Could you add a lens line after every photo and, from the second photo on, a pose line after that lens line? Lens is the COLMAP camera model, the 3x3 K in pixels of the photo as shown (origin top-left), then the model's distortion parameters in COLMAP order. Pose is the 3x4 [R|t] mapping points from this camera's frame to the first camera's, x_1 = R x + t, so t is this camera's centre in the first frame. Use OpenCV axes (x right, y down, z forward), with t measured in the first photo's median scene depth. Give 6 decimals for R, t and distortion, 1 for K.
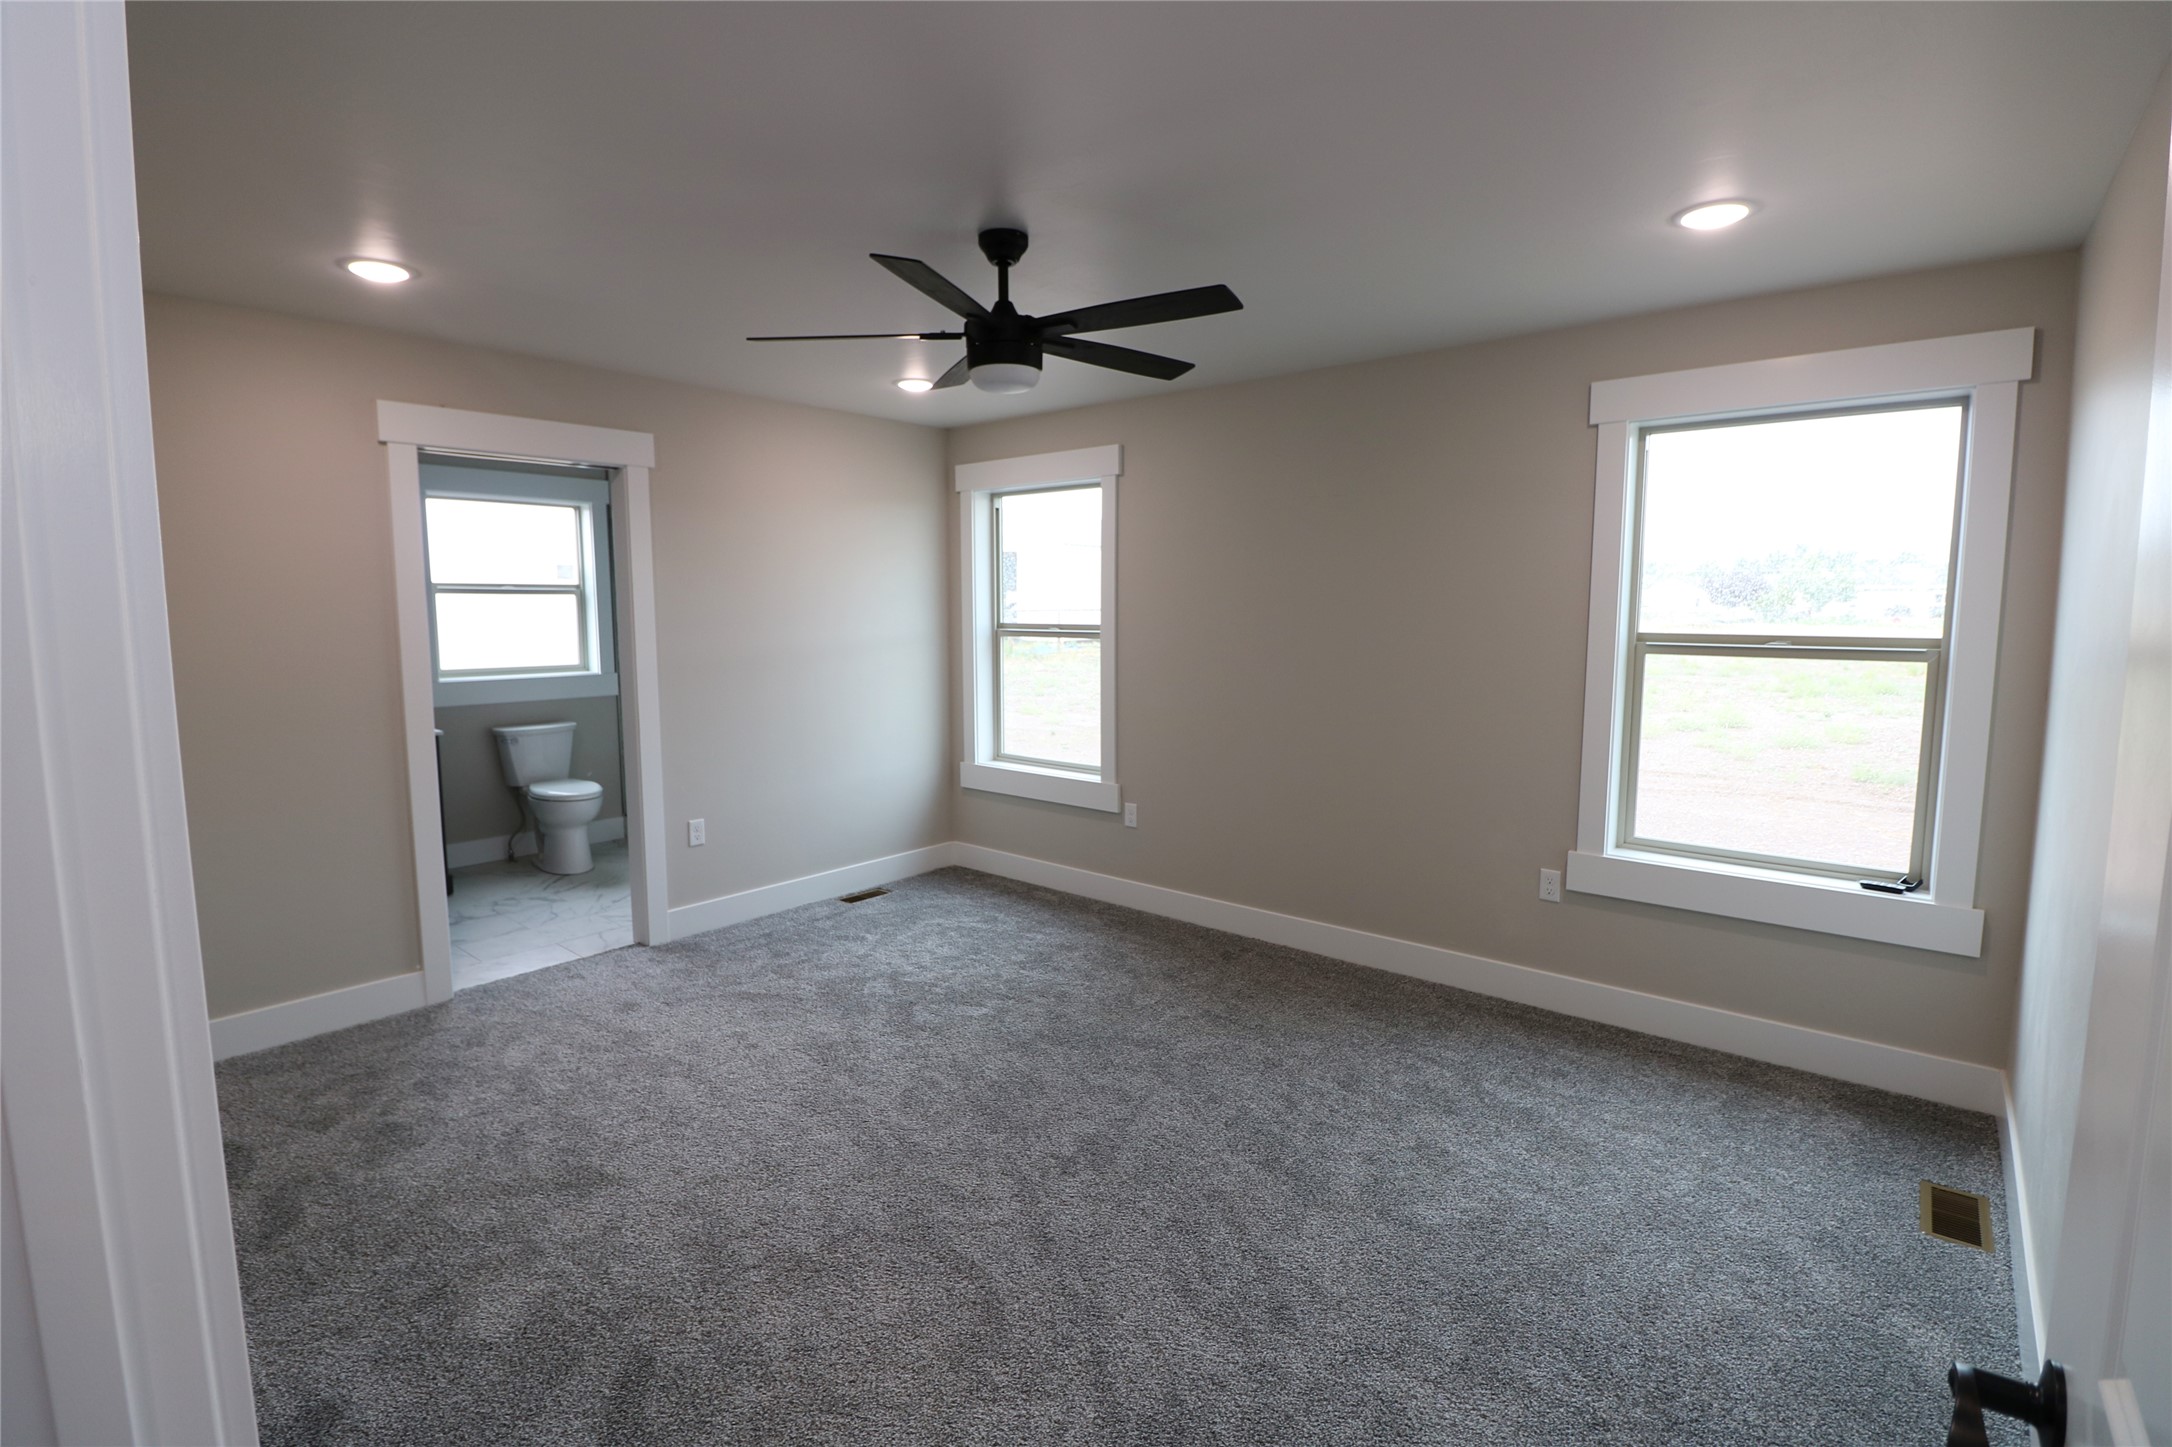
lens RADIAL K [[997.3, 0, 1079.1], [0, 997.3, 717.2], [0, 0, 1]] dist [-0.000111, -0.012954]
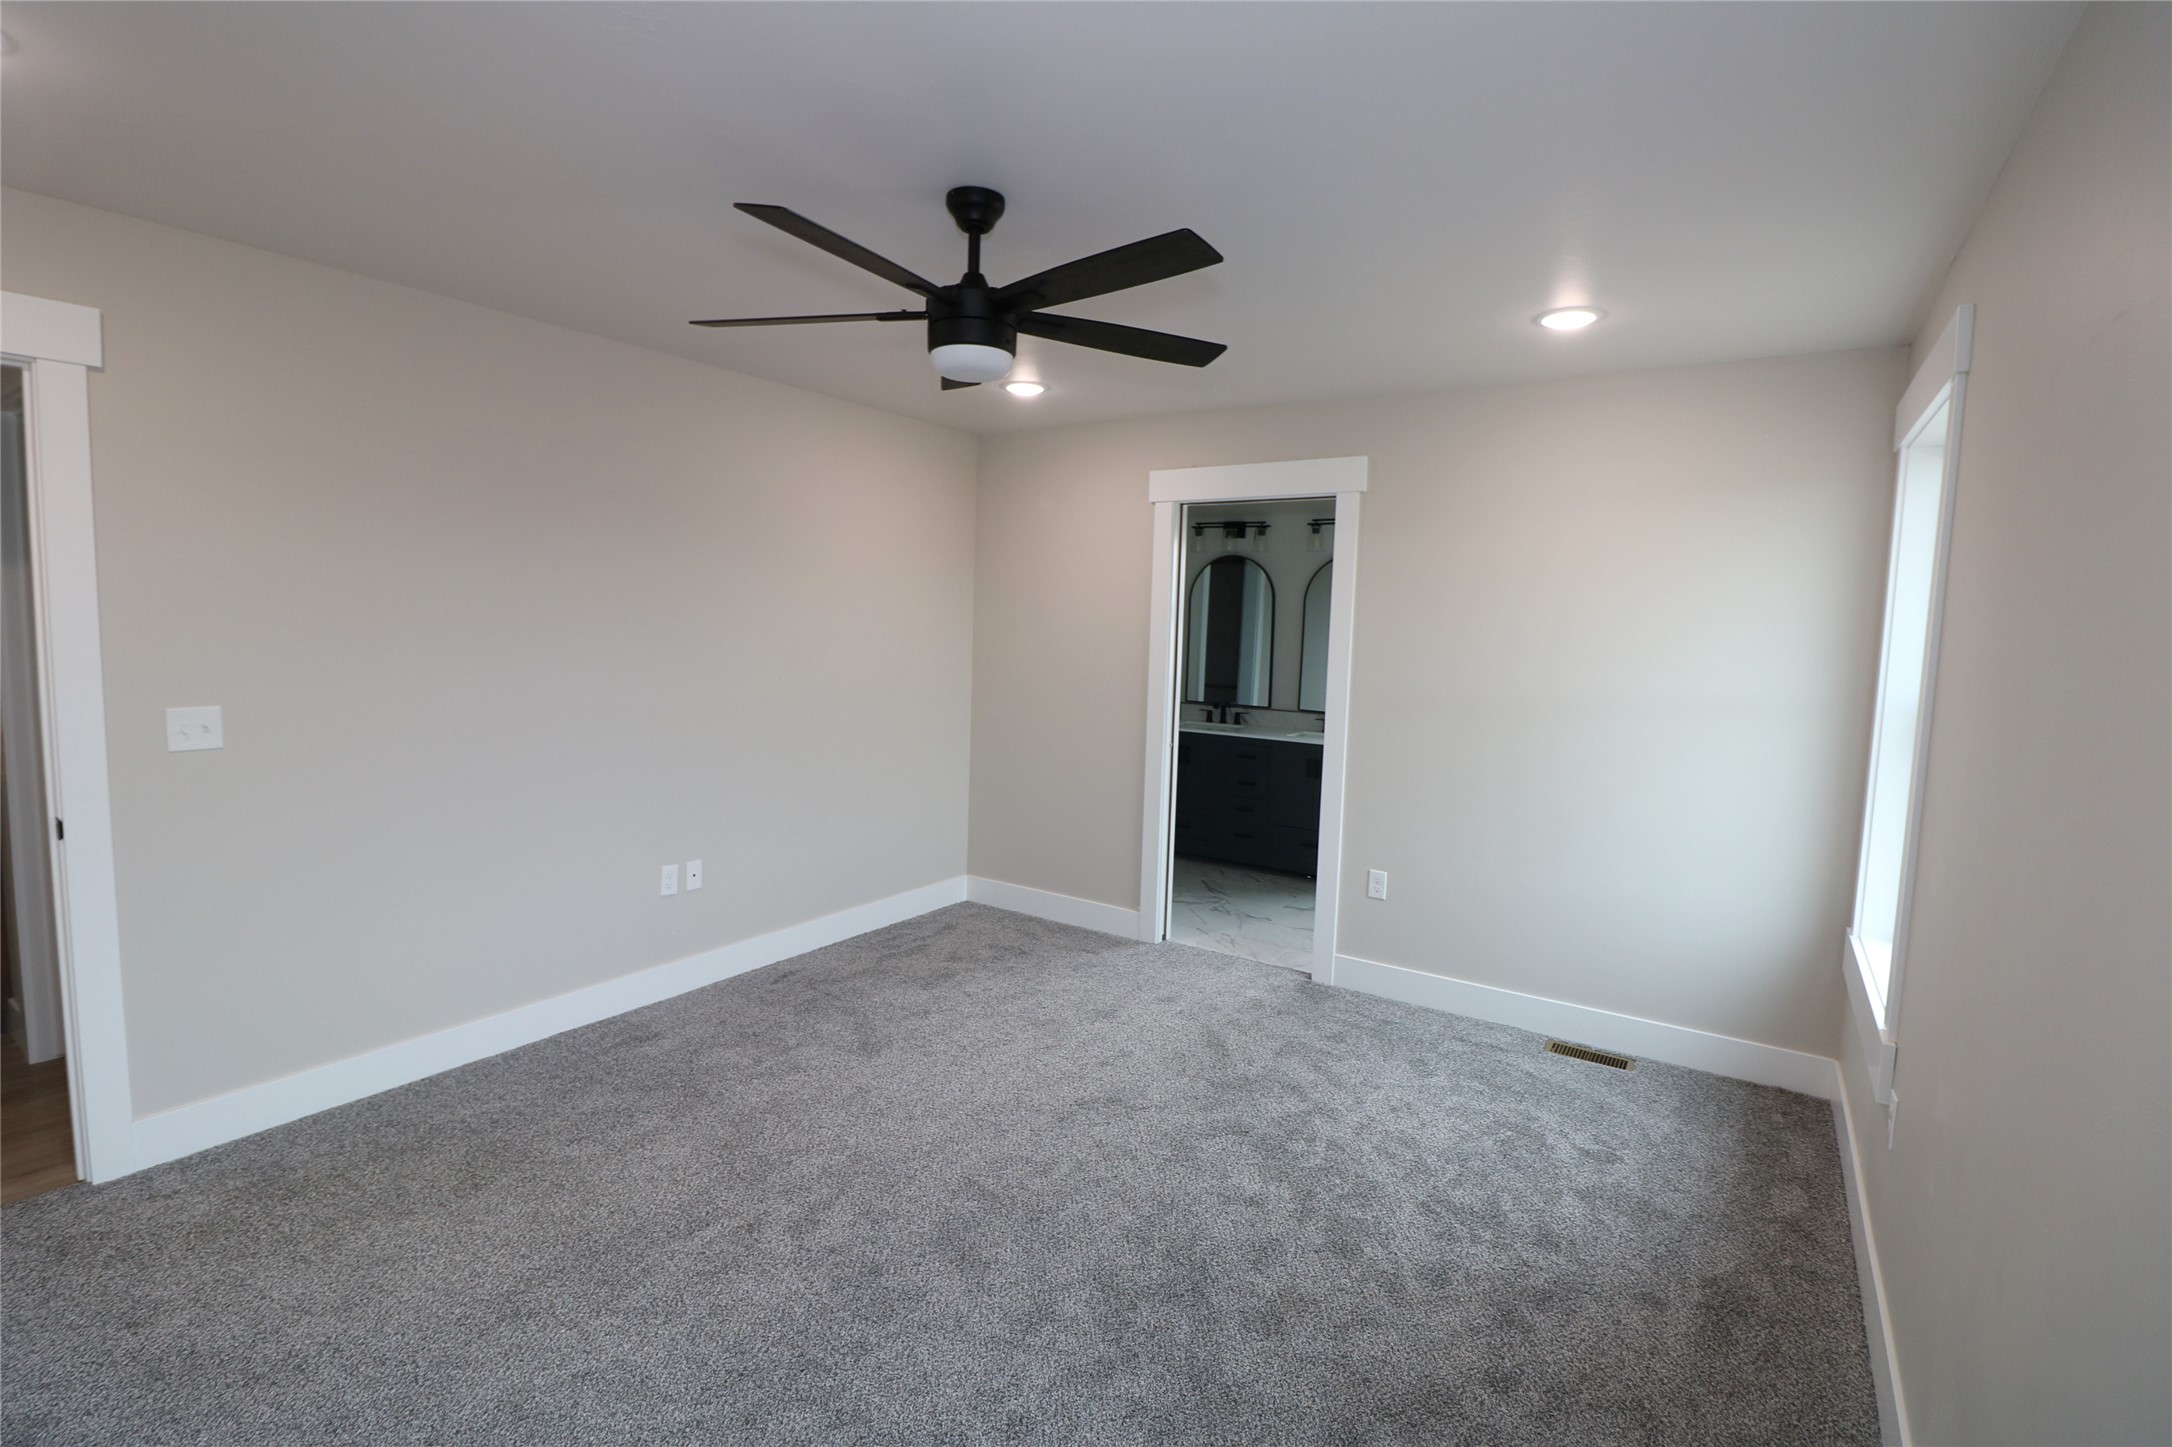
lens RADIAL K [[990.0, 0, 1086.0], [0, 990.0, 723.5], [0, 0, 1]] dist [0.000086, -0.032482]
pose [[0.095831, 0.100721, -0.990289, 0.508239], [-0.134776, 0.987019, 0.087346, -0.078597], [0.986231, 0.125097, 0.108162, 0.667068]]
